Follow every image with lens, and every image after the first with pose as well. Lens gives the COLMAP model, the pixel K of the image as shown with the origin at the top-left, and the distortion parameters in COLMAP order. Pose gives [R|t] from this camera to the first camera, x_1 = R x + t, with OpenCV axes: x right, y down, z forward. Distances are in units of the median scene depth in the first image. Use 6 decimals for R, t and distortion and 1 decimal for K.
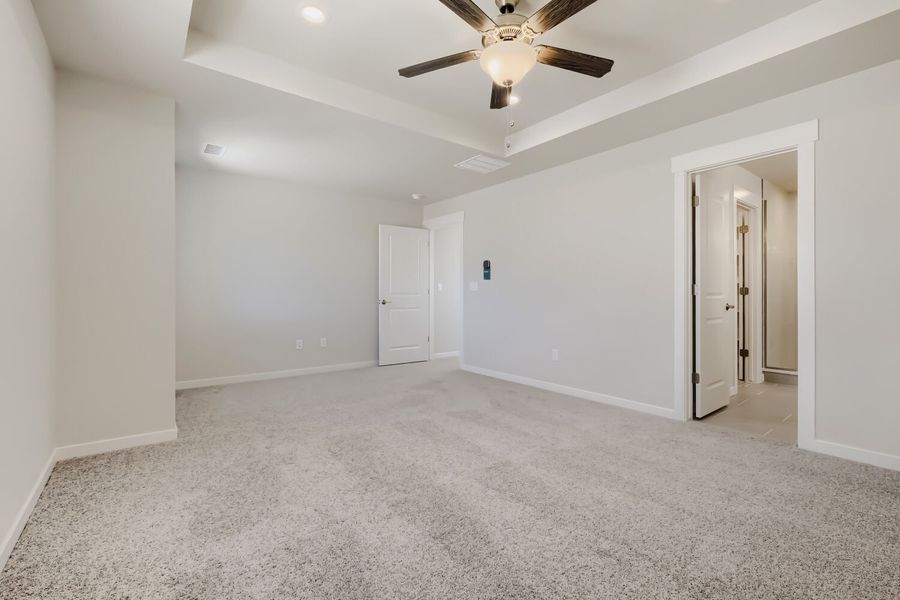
lens RADIAL K [[396.3, 0, 454.5], [0, 396.3, 297.8], [0, 0, 1]] dist [-0.000358, -0.000141]
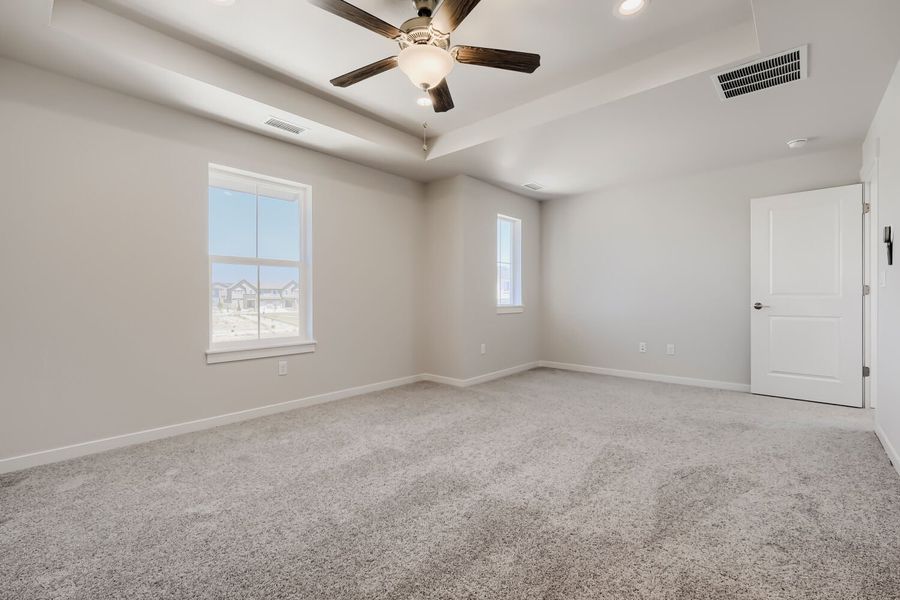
lens RADIAL K [[396.3, 0, 454.5], [0, 396.3, 297.8], [0, 0, 1]] dist [-0.000358, -0.000141]
pose [[0.185975, 0.001421, -0.982553, 0.472126], [-0.004631, 0.999989, 0.000569, -0.002209], [0.982544, 0.004444, 0.185980, 0.365664]]
